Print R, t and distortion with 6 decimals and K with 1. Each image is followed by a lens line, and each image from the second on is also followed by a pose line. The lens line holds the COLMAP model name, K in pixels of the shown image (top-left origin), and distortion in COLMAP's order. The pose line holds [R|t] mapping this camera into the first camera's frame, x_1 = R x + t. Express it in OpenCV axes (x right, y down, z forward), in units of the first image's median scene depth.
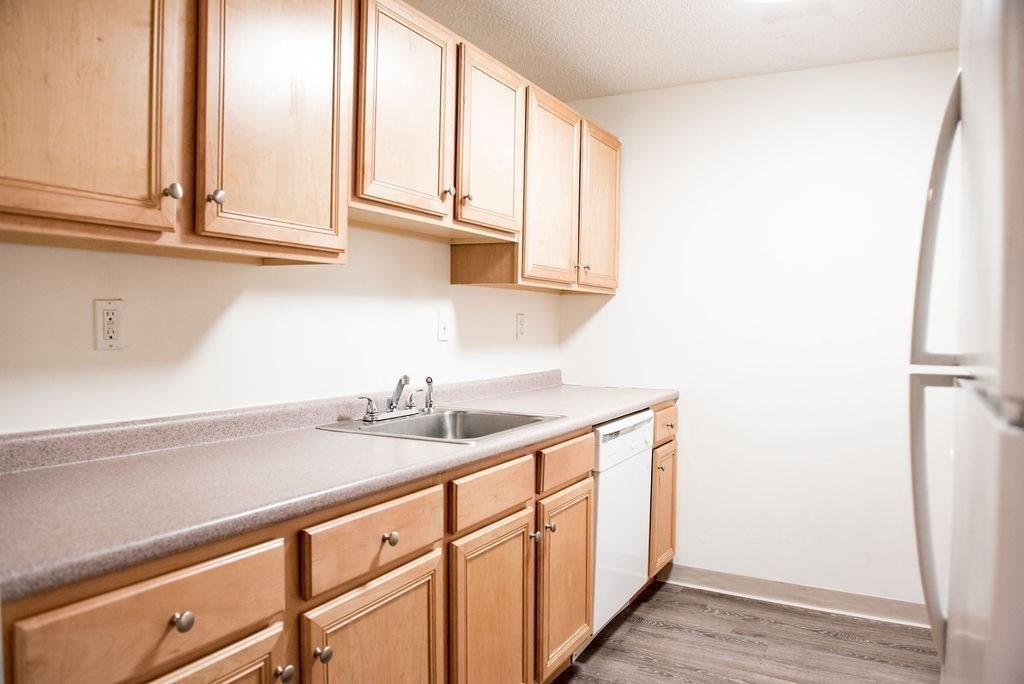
lens RADIAL K [[727.5, 0, 528.9], [0, 727.5, 344.7], [0, 0, 1]] dist [-0.046894, -0.007624]
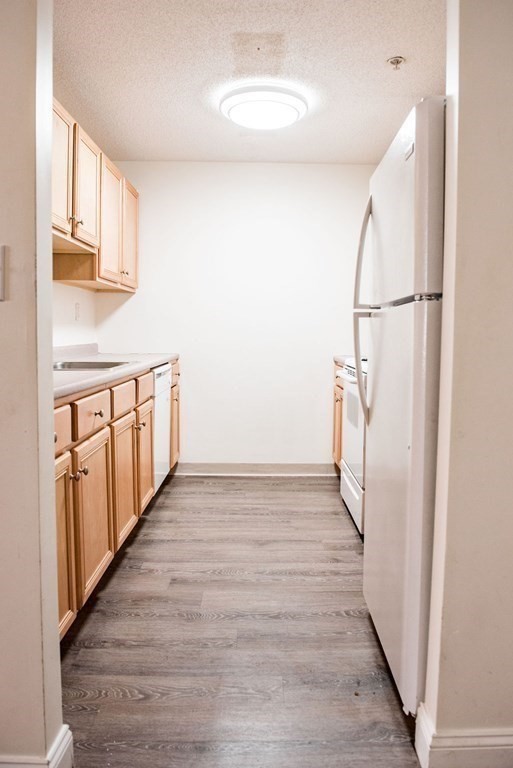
lens RADIAL K [[545.6, 0, 288.6], [0, 545.6, 365.4], [0, 0, 1]] dist [-0.046894, -0.007624]
pose [[0.865377, -0.039016, 0.499601, -0.256528], [0.019292, 0.998819, 0.044587, 0.055931], [-0.500750, -0.028947, 0.865108, -0.222222]]
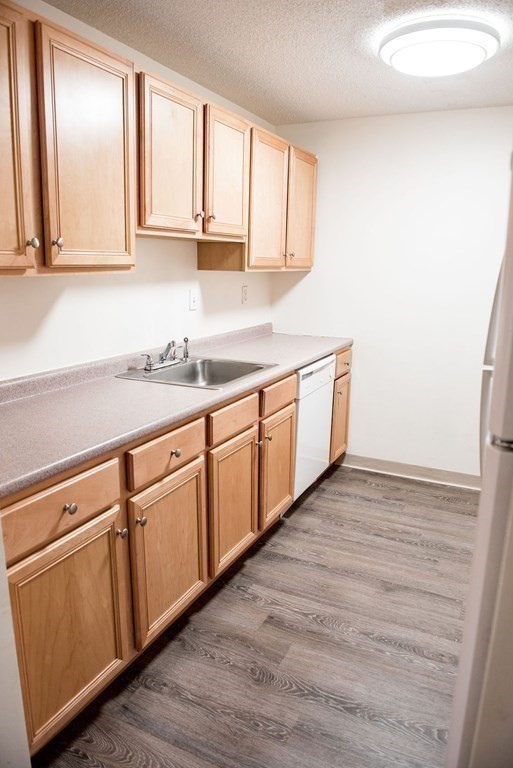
lens RADIAL K [[545.6, 0, 264.7], [0, 545.6, 384.7], [0, 0, 1]] dist [-0.046894, -0.007624]
pose [[0.999161, -0.003227, 0.040831, -0.022021], [-0.004380, 0.982757, 0.184852, -0.066326], [-0.040723, -0.184875, 0.981918, -0.114376]]
